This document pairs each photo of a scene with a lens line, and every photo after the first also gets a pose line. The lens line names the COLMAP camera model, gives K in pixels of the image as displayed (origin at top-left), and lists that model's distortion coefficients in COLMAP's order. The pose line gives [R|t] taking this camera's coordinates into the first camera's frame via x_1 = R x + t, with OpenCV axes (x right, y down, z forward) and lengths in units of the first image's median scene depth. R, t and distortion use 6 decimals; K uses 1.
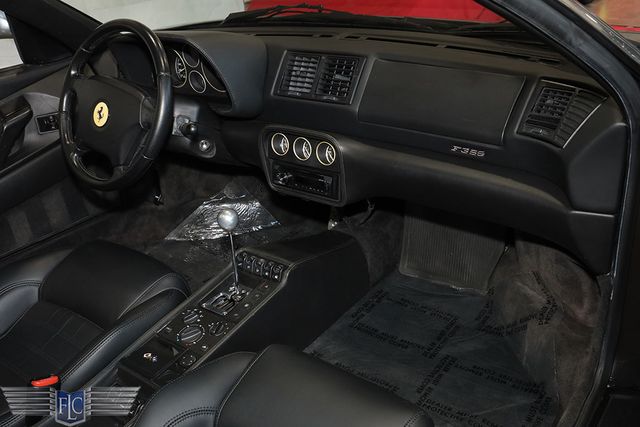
lens RADIAL K [[621.5, 0, 320.0], [0, 621.5, 213.5], [0, 0, 1]] dist [0.016912, 0.022363]
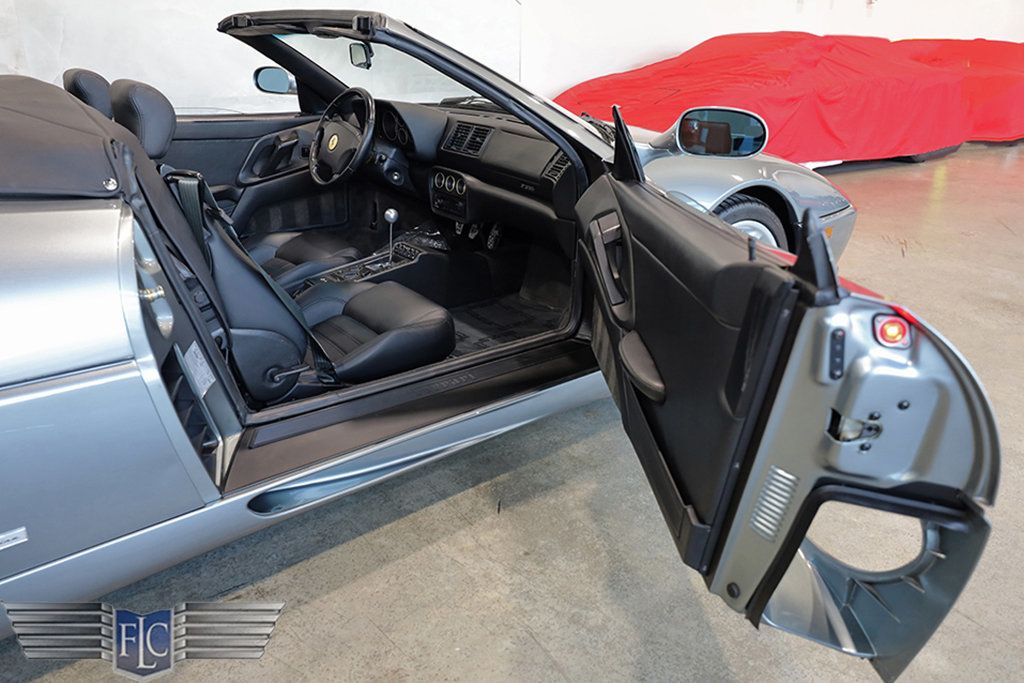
lens RADIAL K [[758.7, 0, 511.6], [0, 758.7, 316.2], [0, 0, 1]] dist [0.003929, -0.000841]
pose [[0.965479, 0.182069, -0.186282, 0.514849], [-0.196835, 0.978349, -0.063951, 0.299559], [0.170605, 0.098410, 0.980413, -0.760217]]
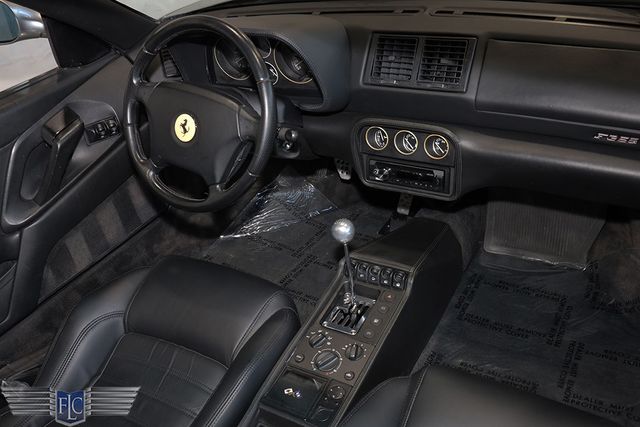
lens RADIAL K [[621.5, 0, 320.0], [0, 621.5, 213.5], [0, 0, 1]] dist [0.016912, 0.022363]
pose [[0.990904, -0.108295, 0.079886, -0.233897], [0.099266, 0.989024, 0.109444, -0.110957], [-0.090862, -0.100519, 0.990778, 0.087576]]
